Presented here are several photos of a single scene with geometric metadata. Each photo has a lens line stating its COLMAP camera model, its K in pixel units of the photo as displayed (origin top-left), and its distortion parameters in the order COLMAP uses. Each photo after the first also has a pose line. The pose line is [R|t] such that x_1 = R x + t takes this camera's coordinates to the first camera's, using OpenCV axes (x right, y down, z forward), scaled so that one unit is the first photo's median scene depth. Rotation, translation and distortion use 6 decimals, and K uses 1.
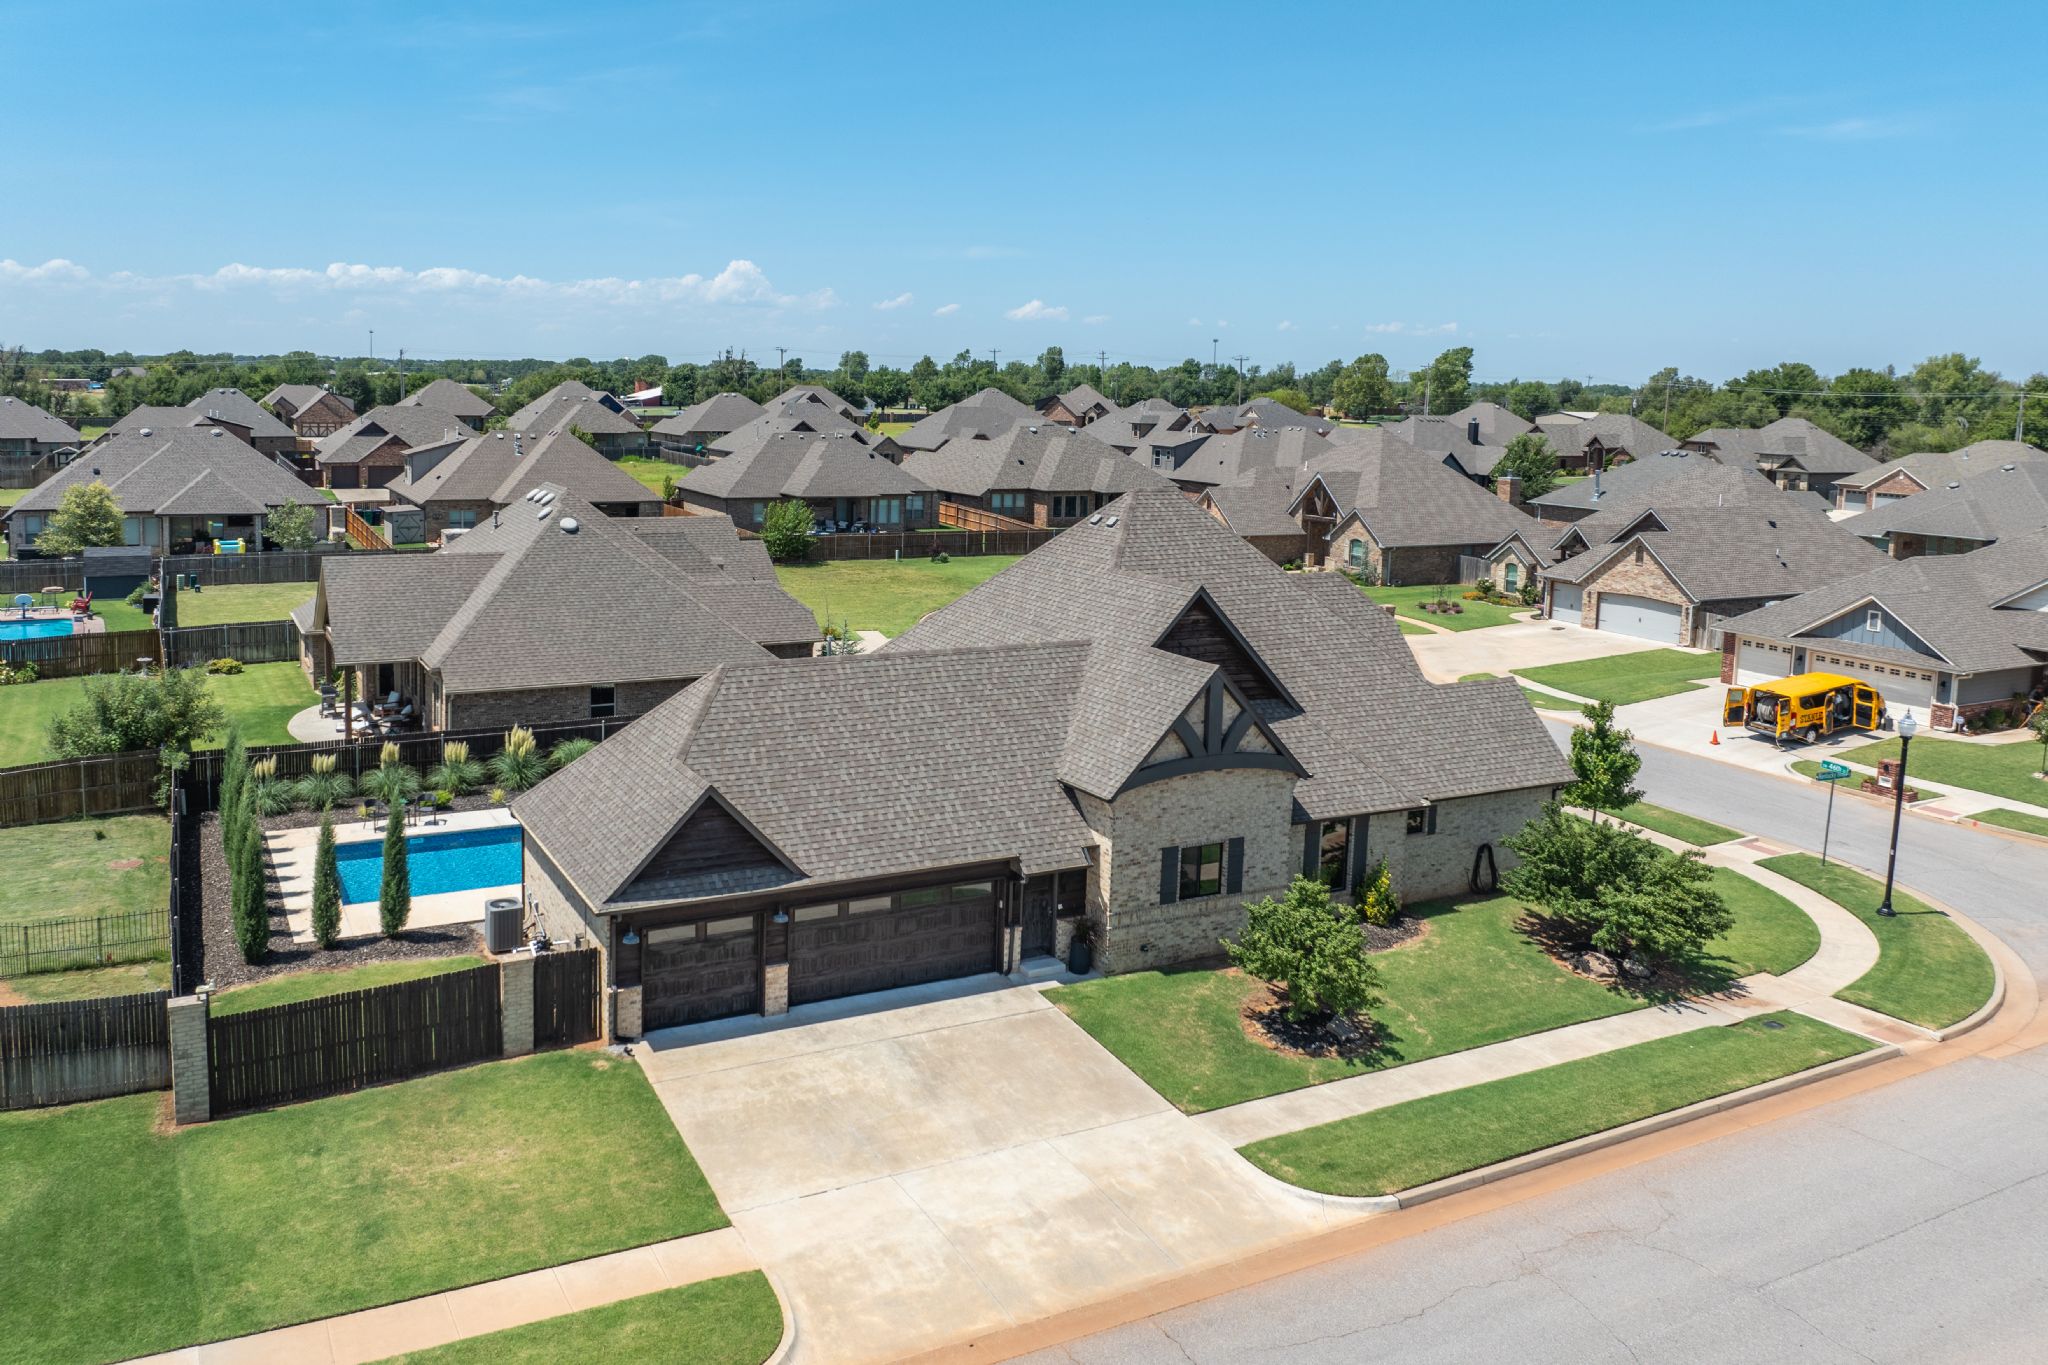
lens RADIAL K [[1488.8, 0, 844.5], [0, 1488.8, 597.0], [0, 0, 1]] dist [-0.026431, -0.012409]
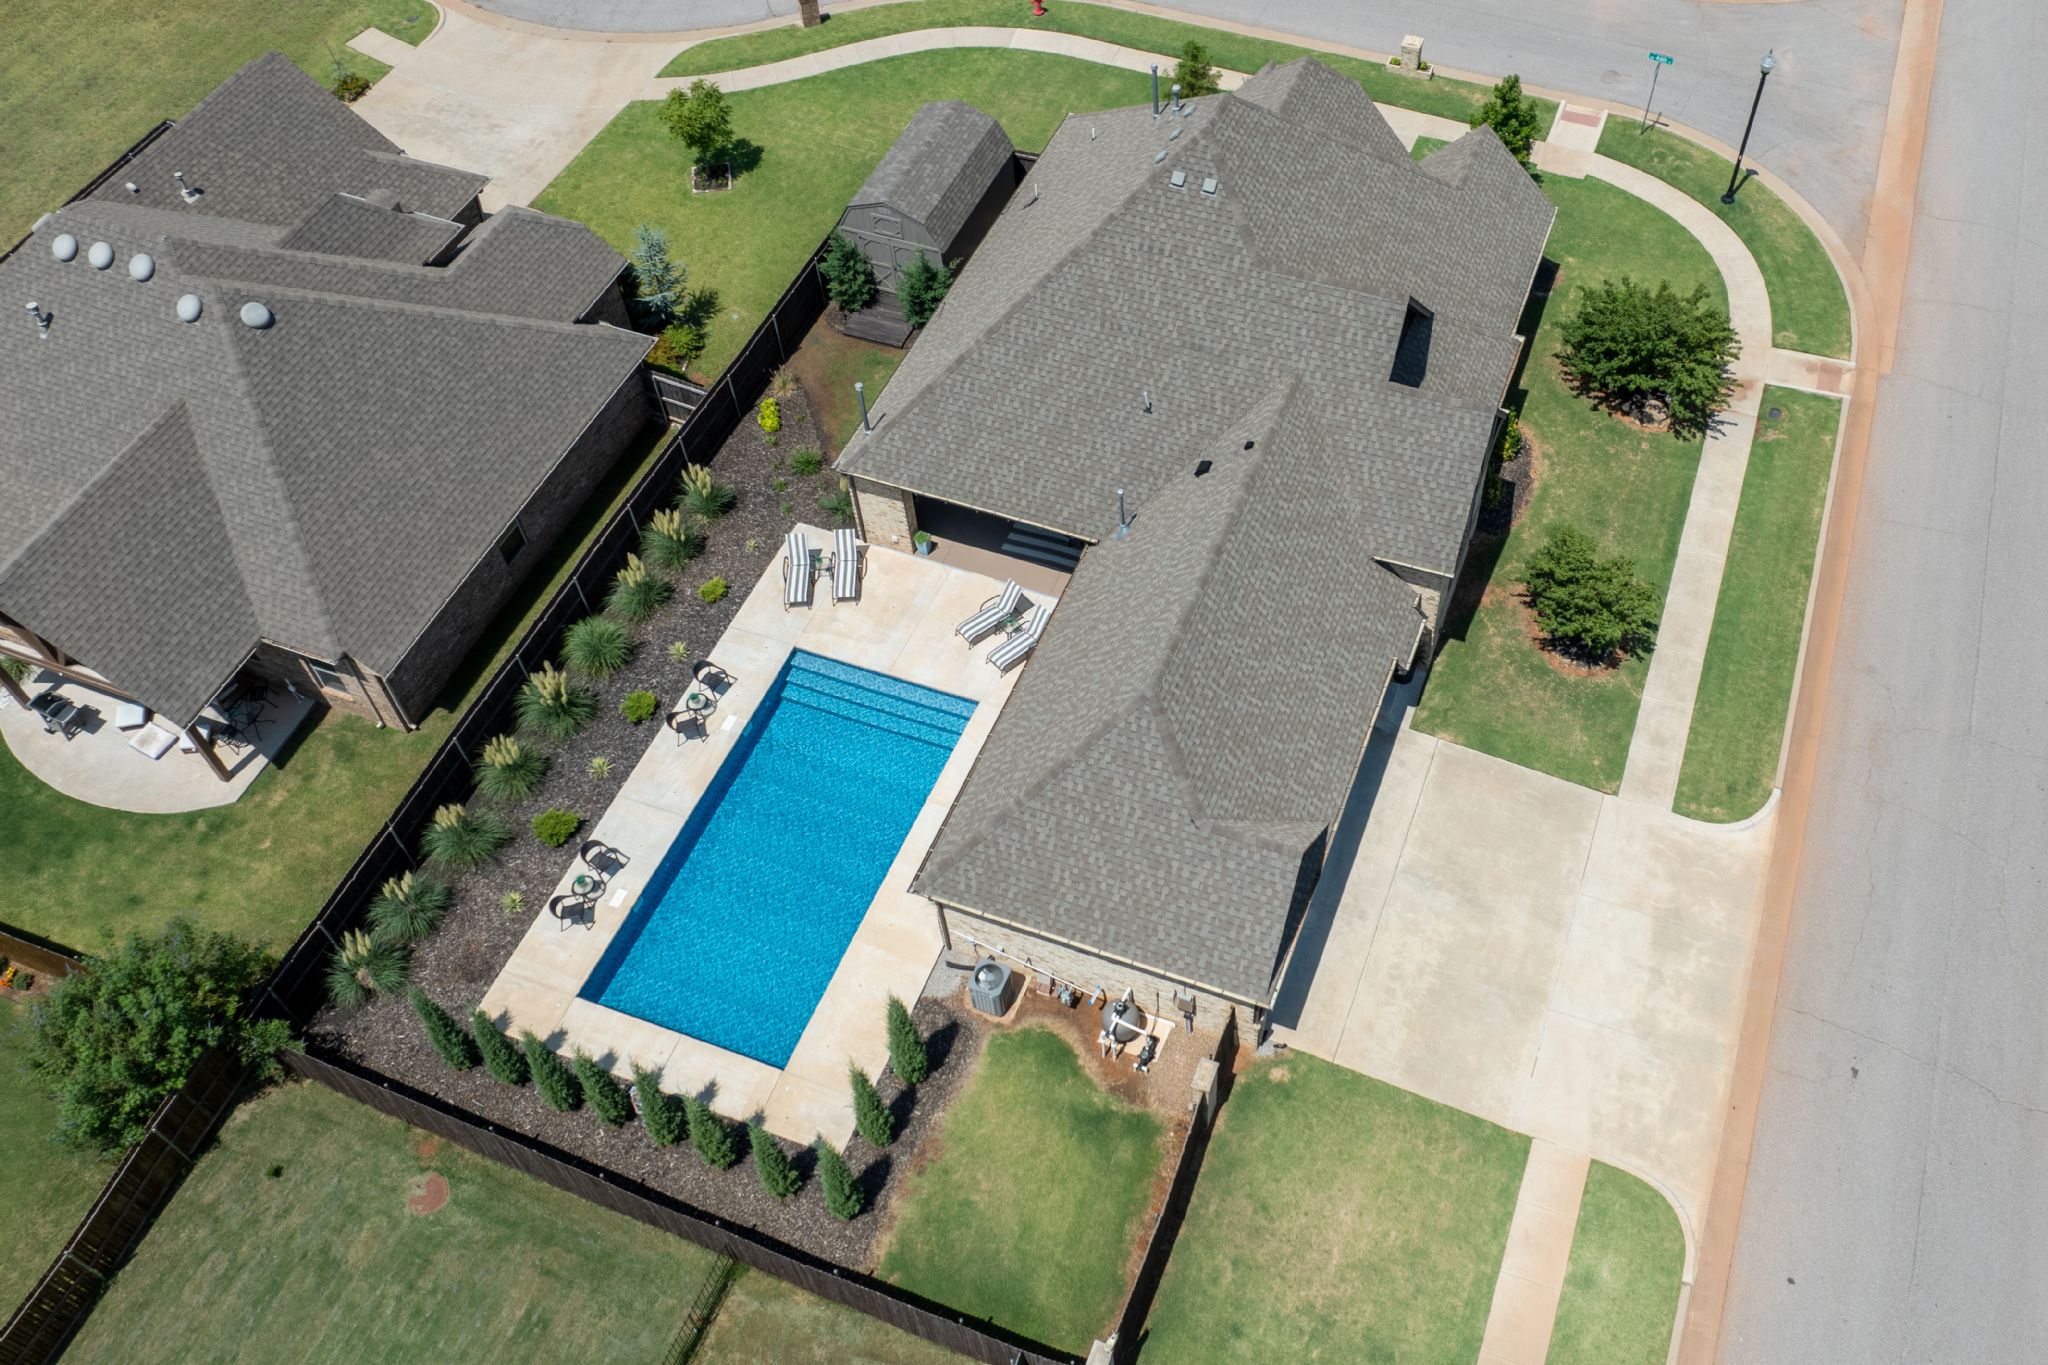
lens RADIAL K [[1782.8, 0, 1200.0], [0, 1782.8, 594.1], [0, 0, 1]] dist [-0.026545, -0.023372]
pose [[0.697488, -0.563102, 0.443201, -0.512369], [0.113529, 0.697501, 0.707533, -0.764796], [-0.707547, -0.443179, 0.550427, 0.407490]]
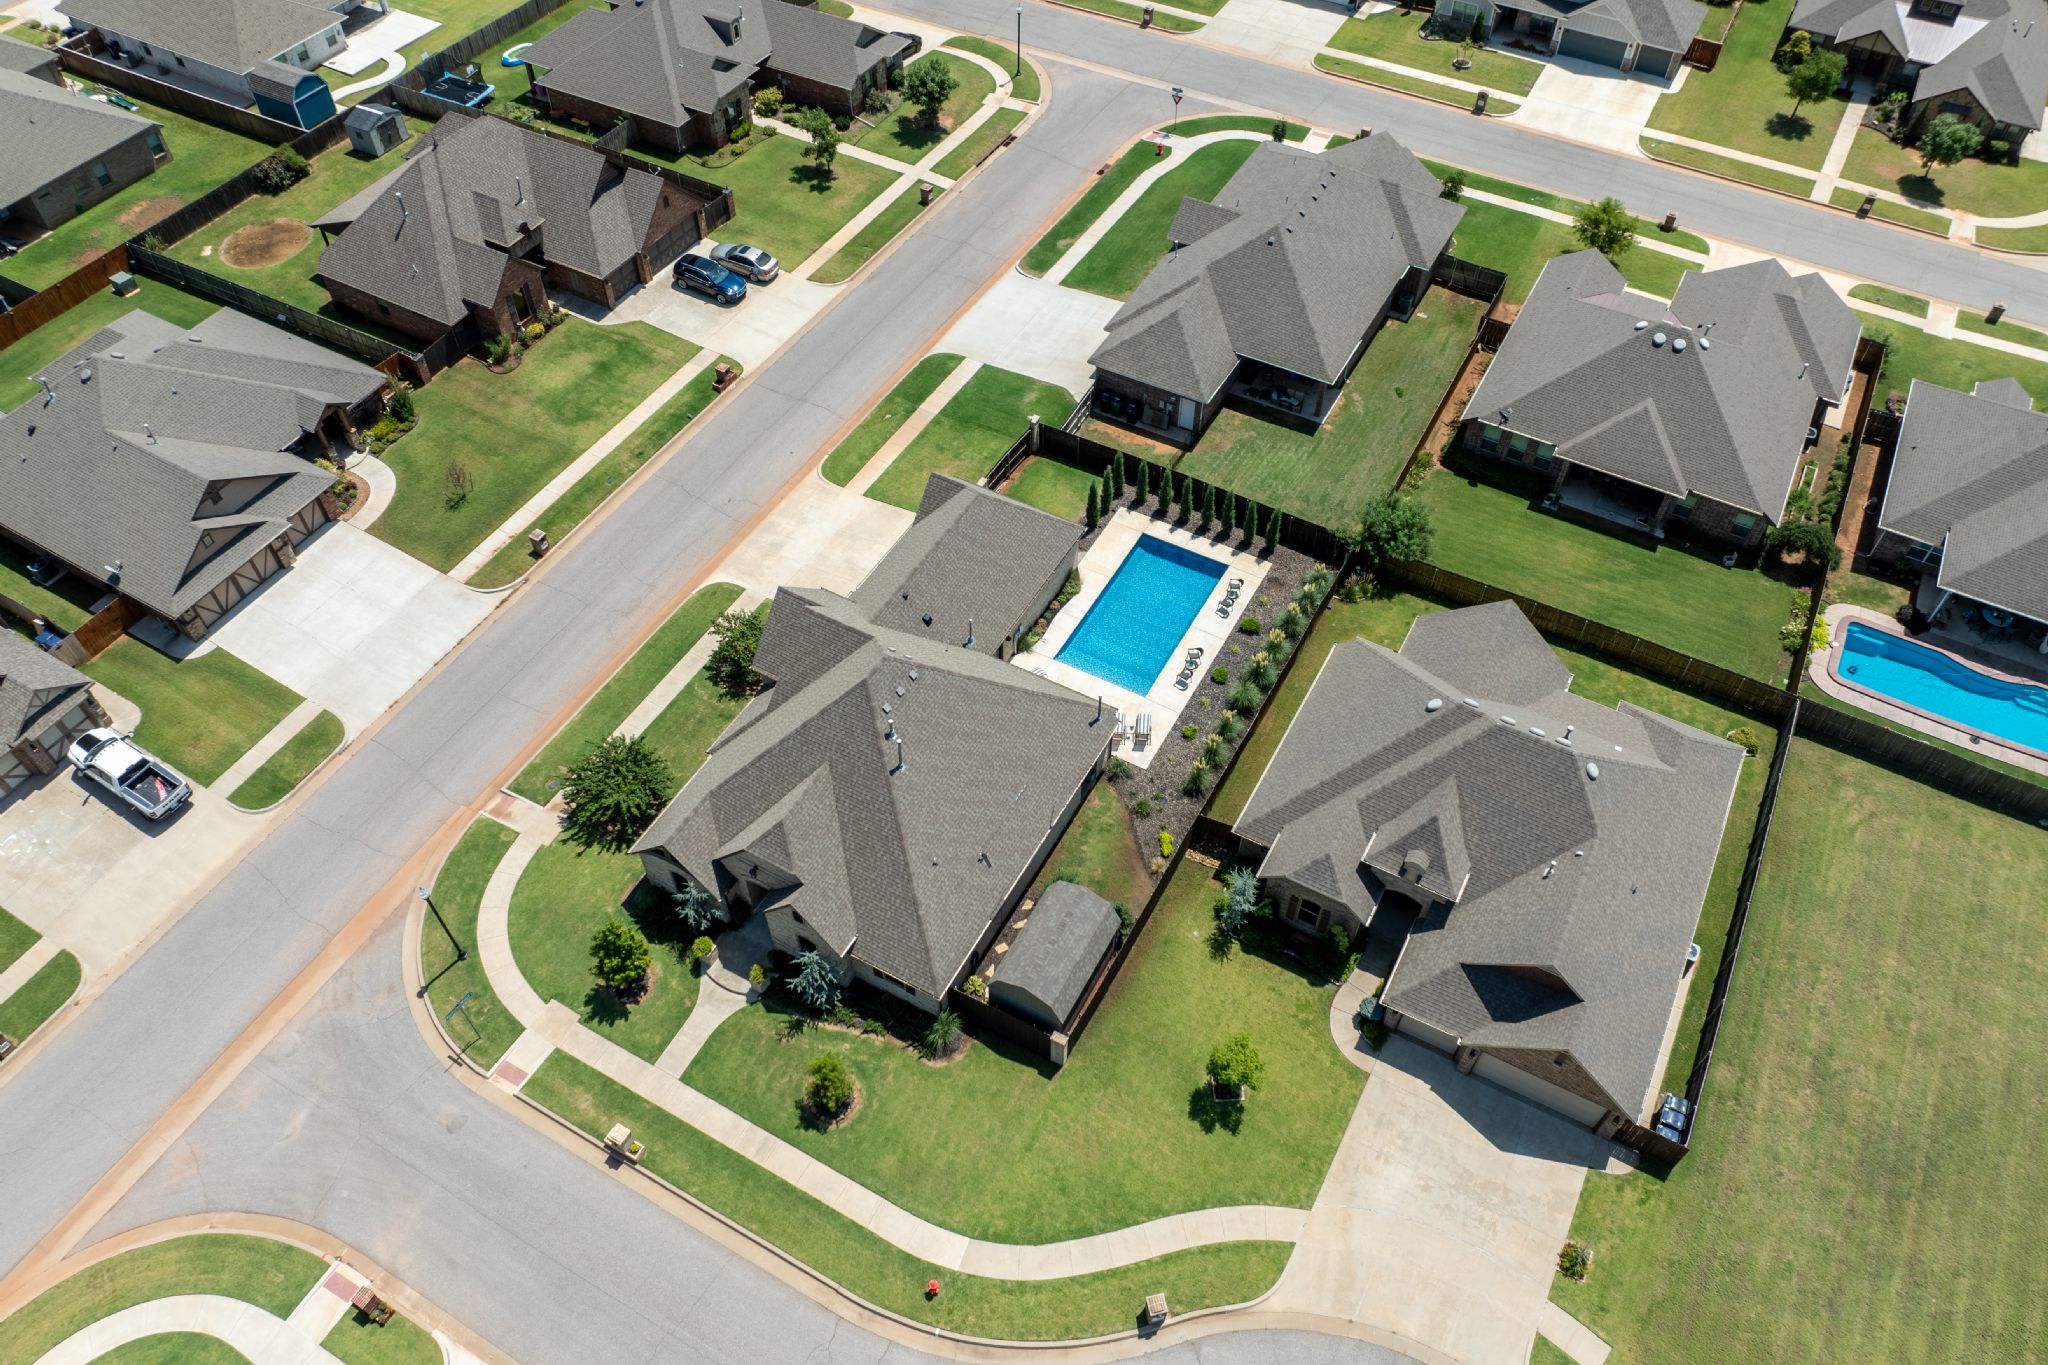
lens RADIAL K [[1440.8, 0, 1032.9], [0, 1440.8, 668.1], [0, 0, 1]] dist [-0.031514, -0.001900]
pose [[-0.804608, 0.437602, -0.401385, 0.820348], [-0.106762, 0.558329, 0.822721, -1.566413], [0.584129, 0.704821, -0.402517, 2.086780]]
